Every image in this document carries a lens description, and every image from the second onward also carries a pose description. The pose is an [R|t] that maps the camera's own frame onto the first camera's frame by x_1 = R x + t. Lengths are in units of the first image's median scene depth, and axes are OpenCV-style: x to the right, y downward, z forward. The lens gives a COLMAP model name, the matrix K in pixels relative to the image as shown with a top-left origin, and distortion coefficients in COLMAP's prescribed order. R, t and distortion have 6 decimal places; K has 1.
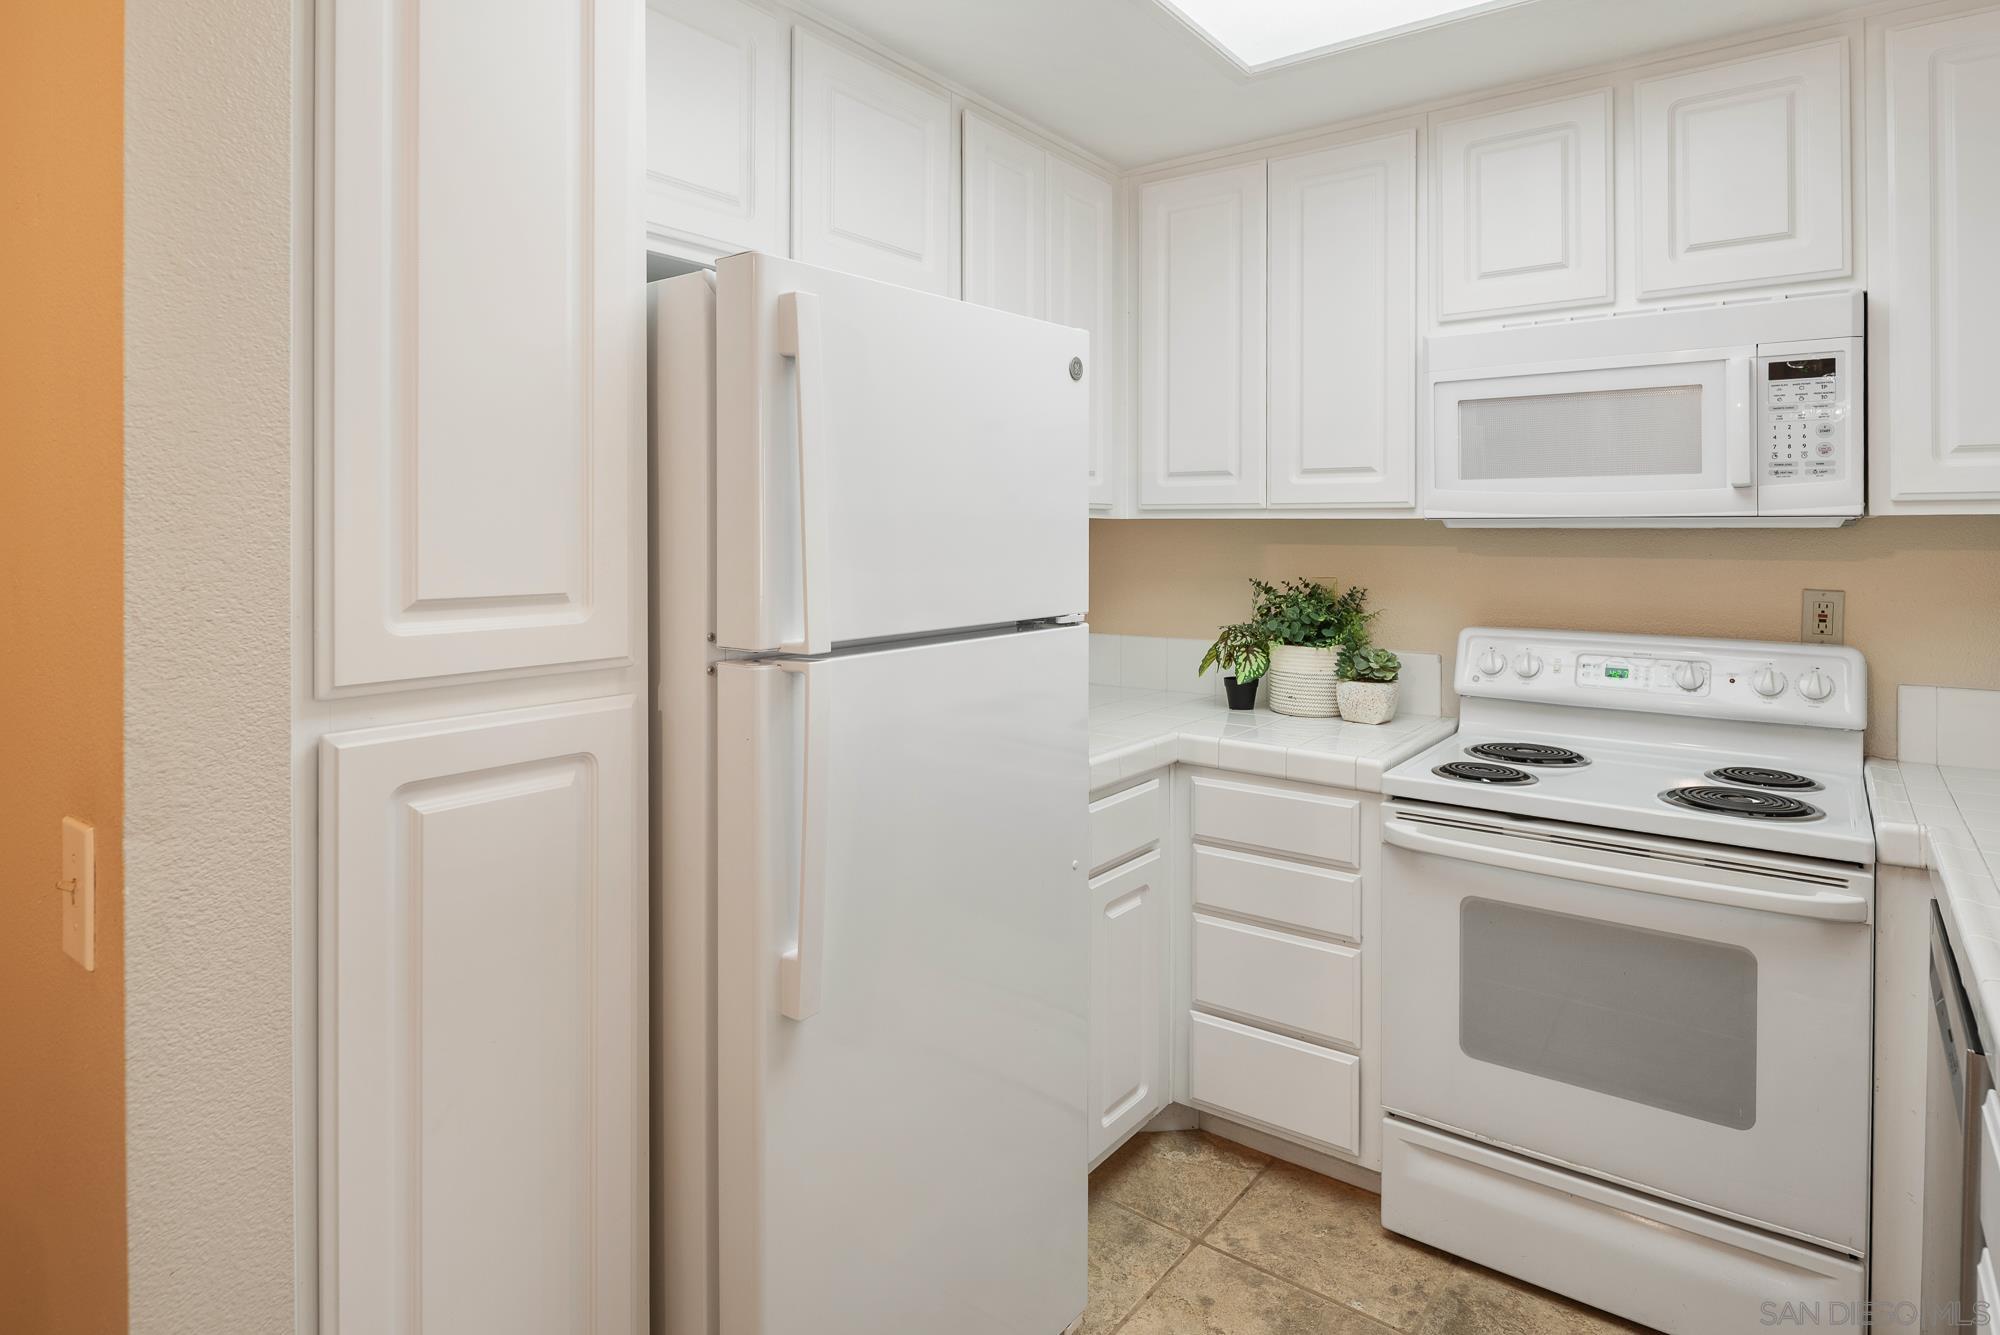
lens RADIAL K [[1105.6, 0, 995.8], [0, 1105.6, 535.0], [0, 0, 1]] dist [-0.001945, -0.001526]
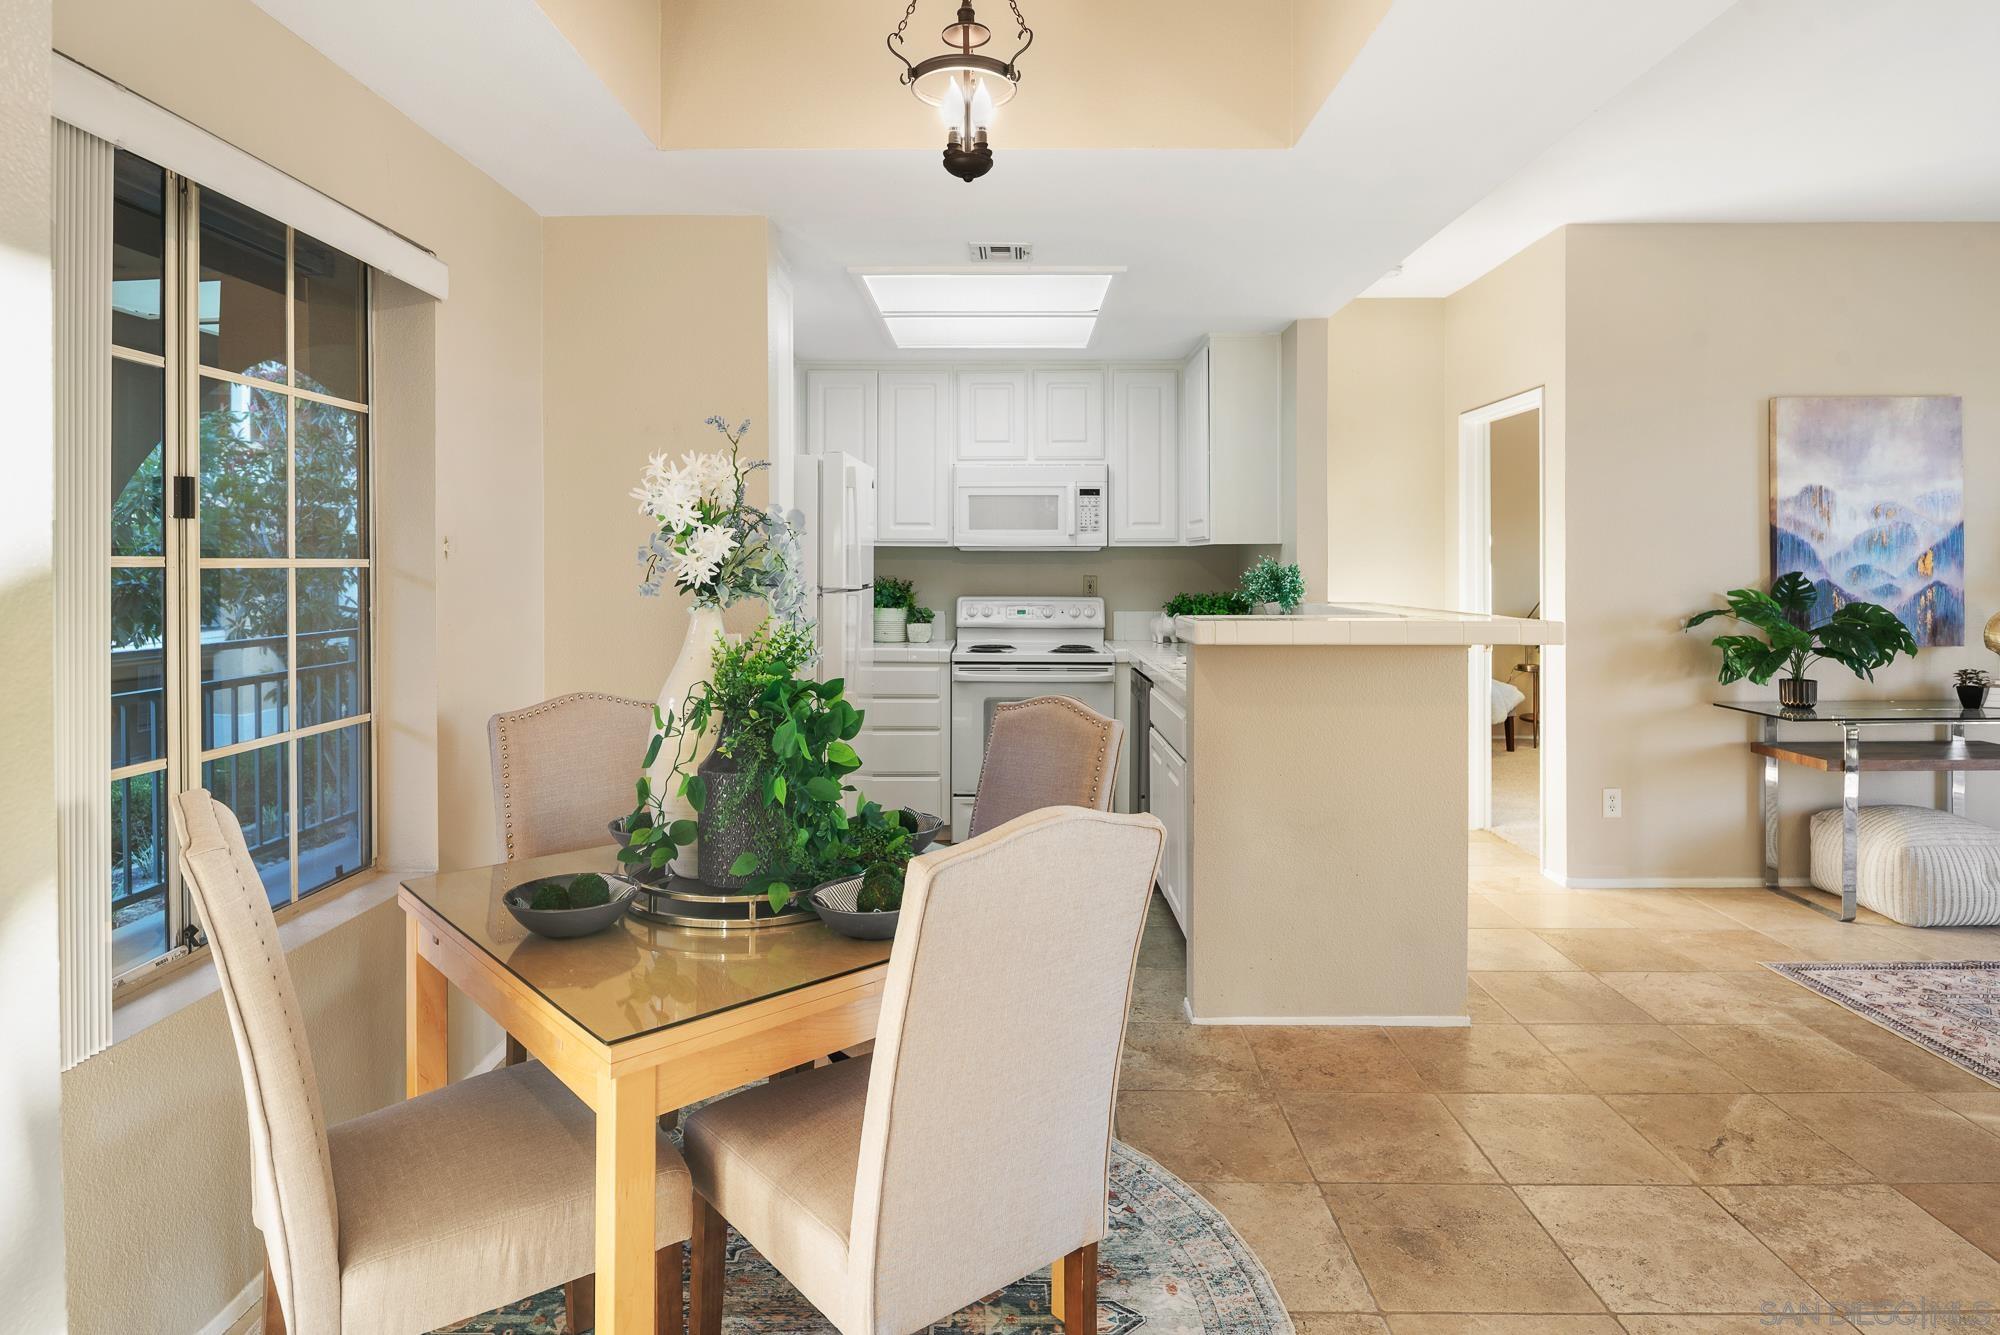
lens RADIAL K [[1086.4, 0, 994.7], [0, 1086.4, 571.0], [0, 0, 1]] dist [-0.003036, -0.005081]
pose [[0.807095, -0.004508, 0.590404, -0.945109], [0.001665, 0.999984, 0.005359, 0.025885], [-0.590419, -0.003342, 0.807090, -0.928440]]
